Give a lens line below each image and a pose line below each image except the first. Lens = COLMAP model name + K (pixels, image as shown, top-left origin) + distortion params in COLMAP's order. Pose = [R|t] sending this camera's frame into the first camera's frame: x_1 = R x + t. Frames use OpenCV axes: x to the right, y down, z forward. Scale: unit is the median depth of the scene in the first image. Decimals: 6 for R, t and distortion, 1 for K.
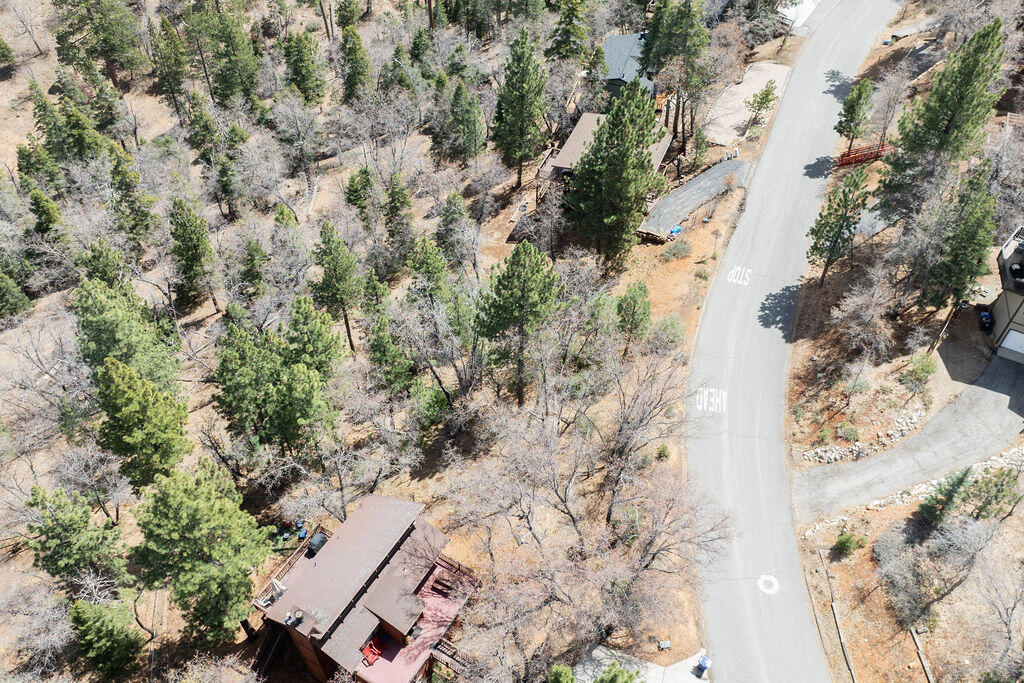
lens RADIAL K [[859.0, 0, 514.0], [0, 859.0, 340.3], [0, 0, 1]] dist [-0.026482, 0.008974]
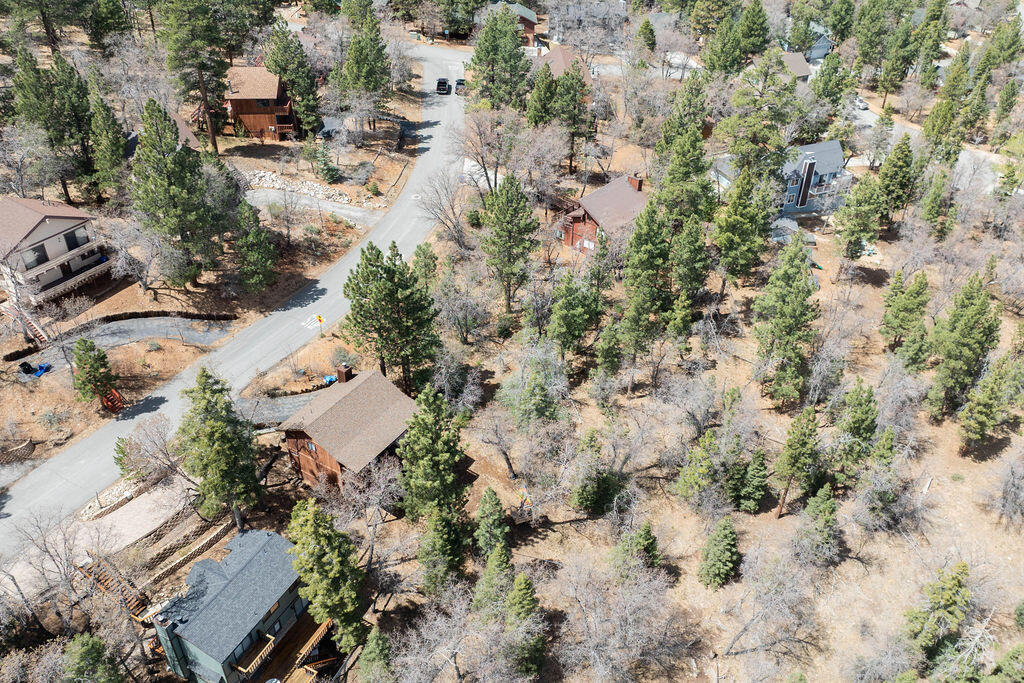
lens RADIAL K [[859.0, 0, 517.5], [0, 859.0, 341.8], [0, 0, 1]] dist [-0.026482, 0.008974]
pose [[-0.985524, -0.115423, 0.124180, -0.196481], [0.111484, 0.110628, 0.987589, -1.366671], [-0.127728, 0.987137, -0.096158, 1.210402]]
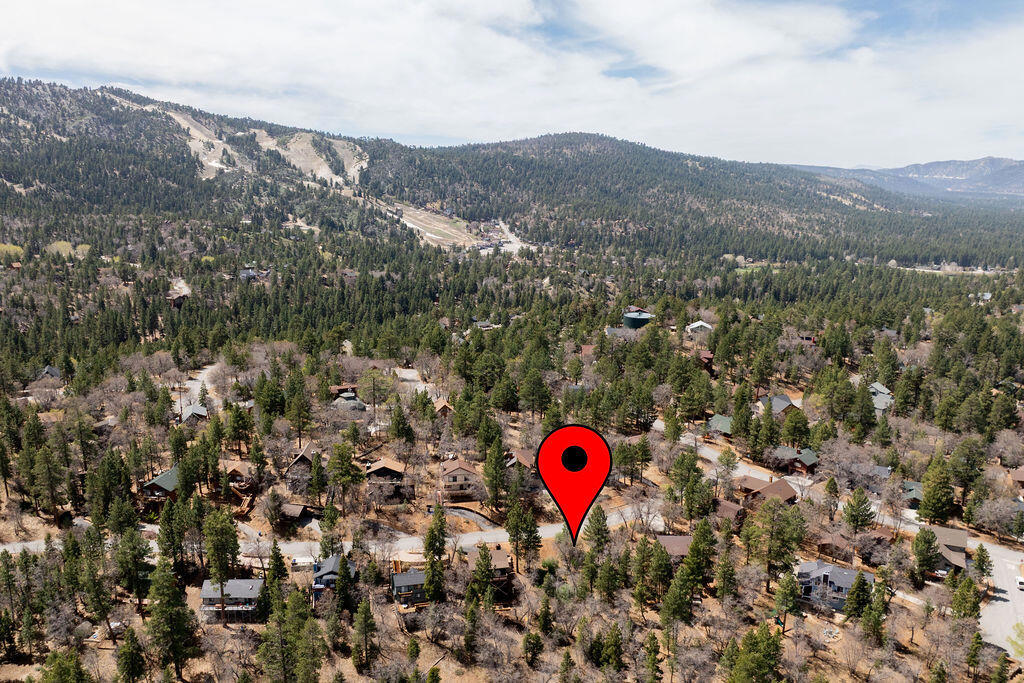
lens RADIAL K [[859.0, 0, 514.7], [0, 859.0, 330.7], [0, 0, 1]] dist [-0.026482, 0.008974]
pose [[-0.524260, -0.178101, 0.832725, -2.360348], [0.627068, 0.580867, 0.519018, -2.315314], [-0.576140, 0.794276, -0.192844, 1.110582]]
